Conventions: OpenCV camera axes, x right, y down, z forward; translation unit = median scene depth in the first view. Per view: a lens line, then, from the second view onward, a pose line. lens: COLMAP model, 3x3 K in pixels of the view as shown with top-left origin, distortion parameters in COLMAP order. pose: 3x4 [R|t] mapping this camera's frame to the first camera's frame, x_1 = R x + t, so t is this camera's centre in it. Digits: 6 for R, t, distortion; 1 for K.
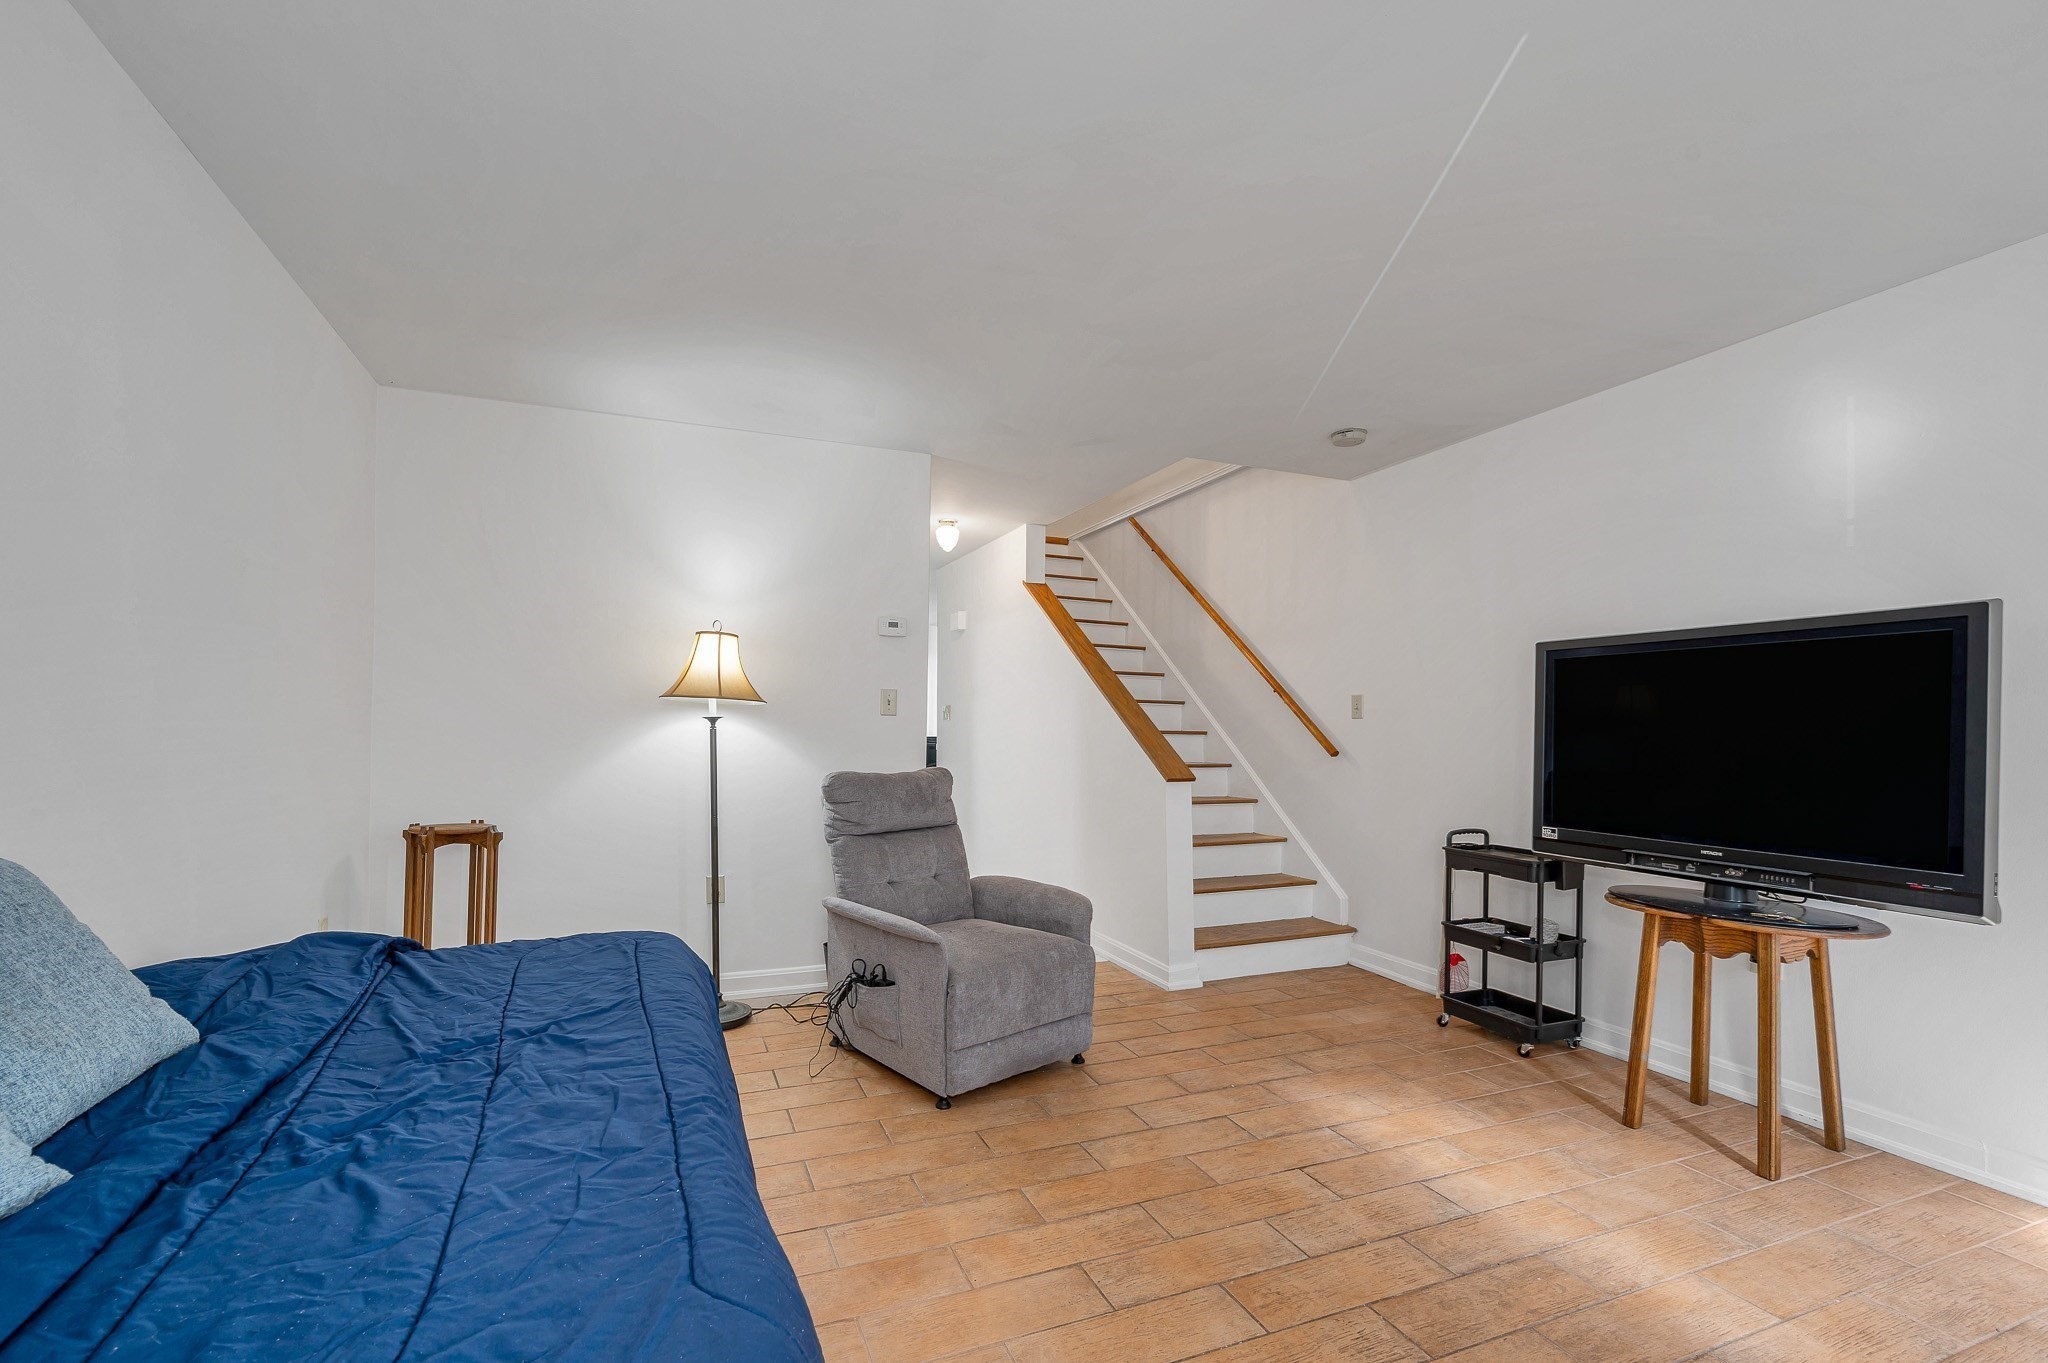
lens RADIAL K [[858.6, 0, 1020.3], [0, 858.6, 709.3], [0, 0, 1]] dist [0.001494, -0.000484]
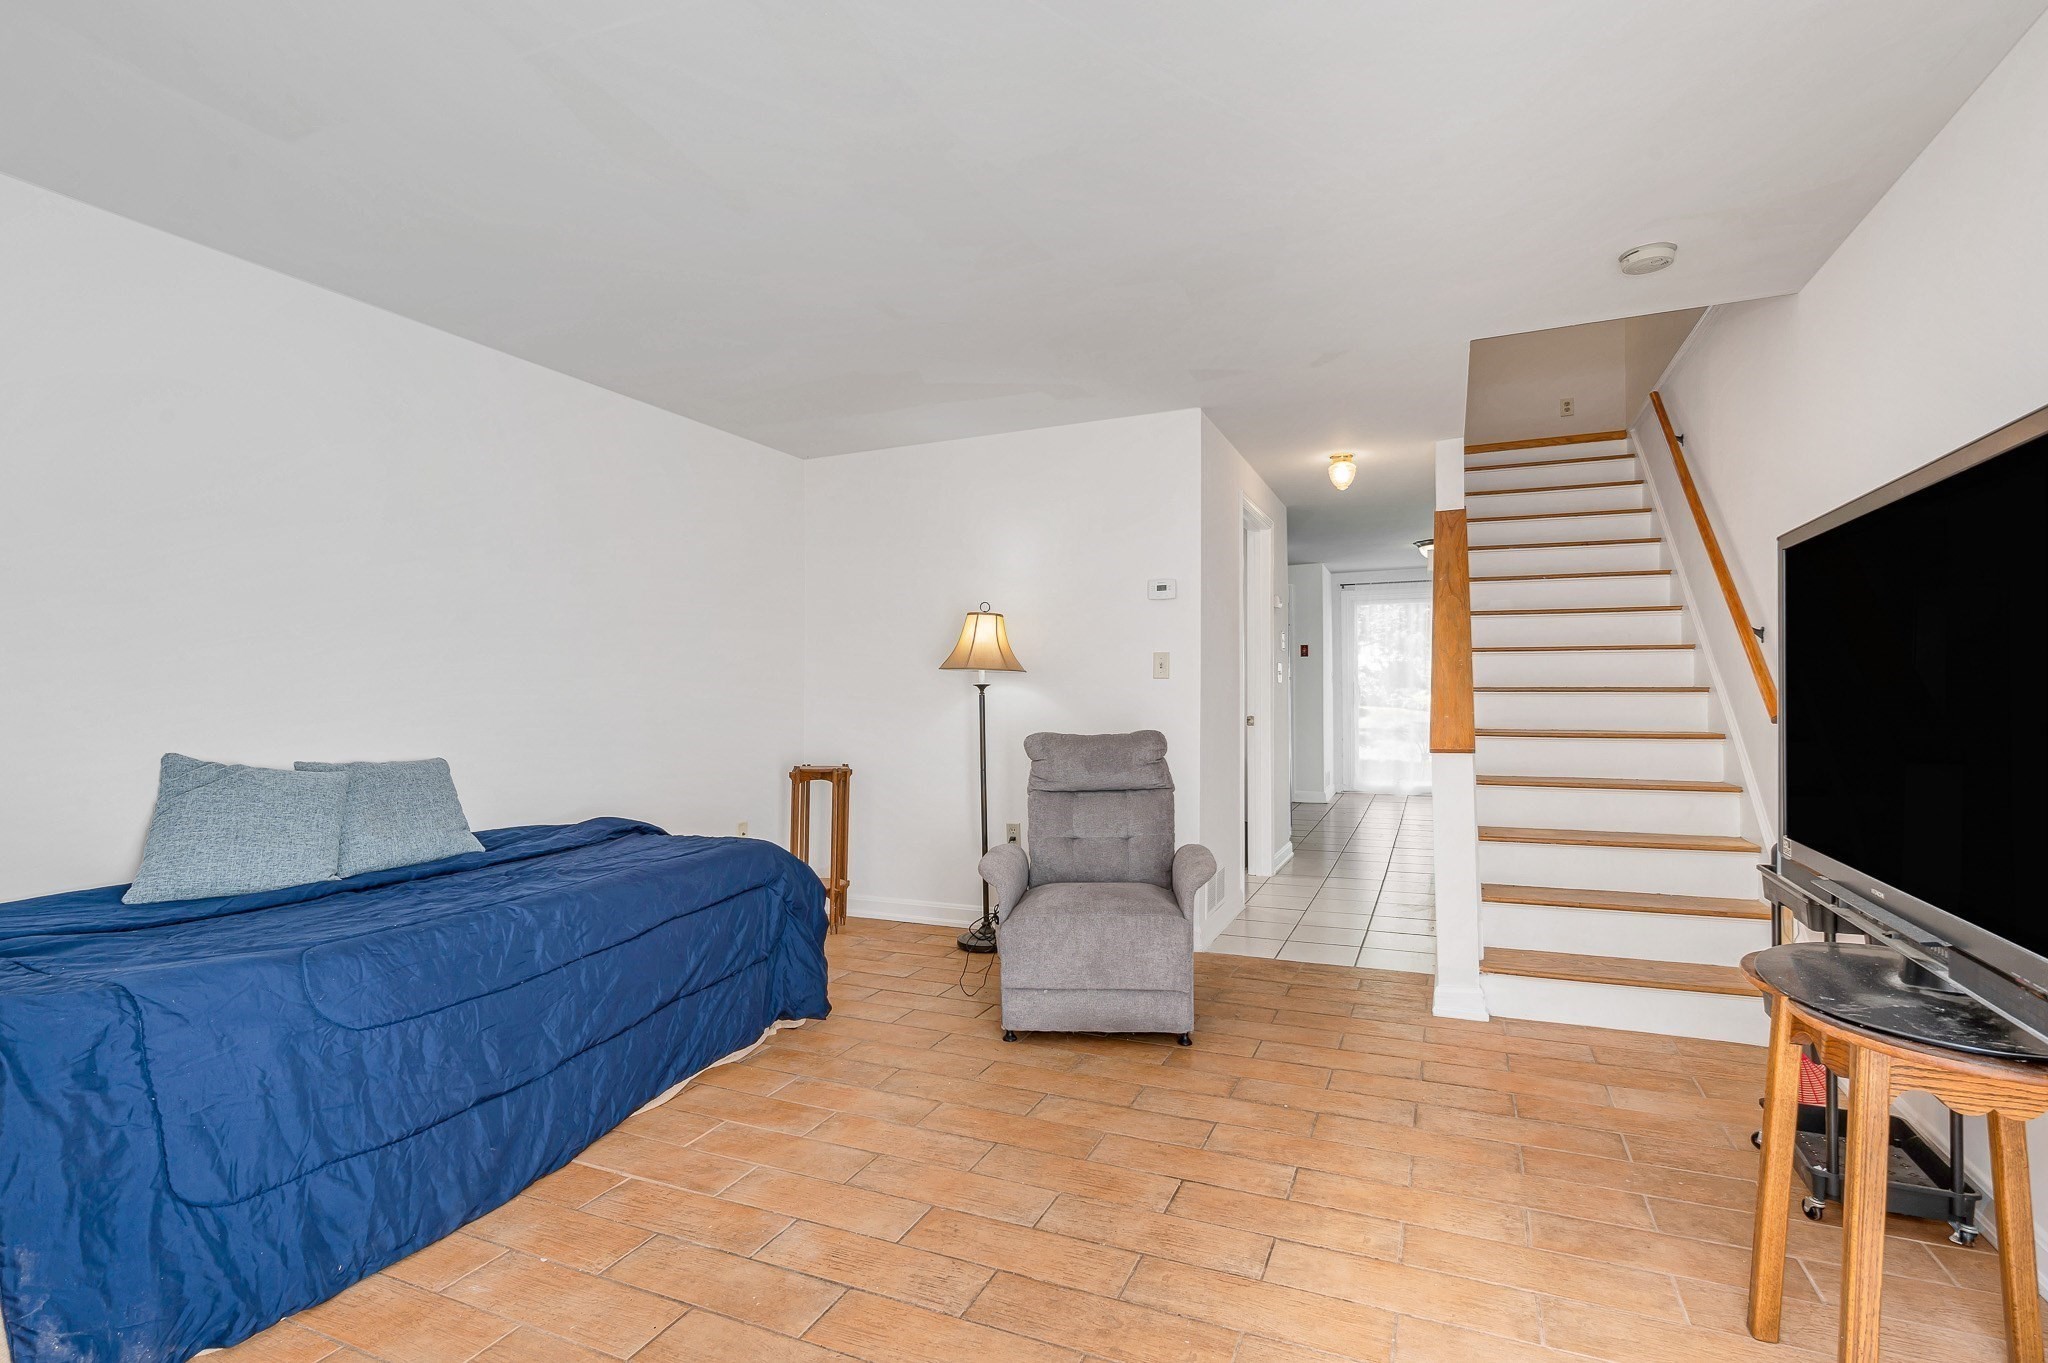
lens RADIAL K [[934.9, 0, 1014.1], [0, 934.9, 673.8], [0, 0, 1]] dist [-0.000395, 0.000033]
pose [[0.718059, -0.028520, -0.695398, 0.617446], [0.026572, 0.999555, -0.013556, 0.014837], [0.695475, -0.008744, 0.718497, 0.132919]]
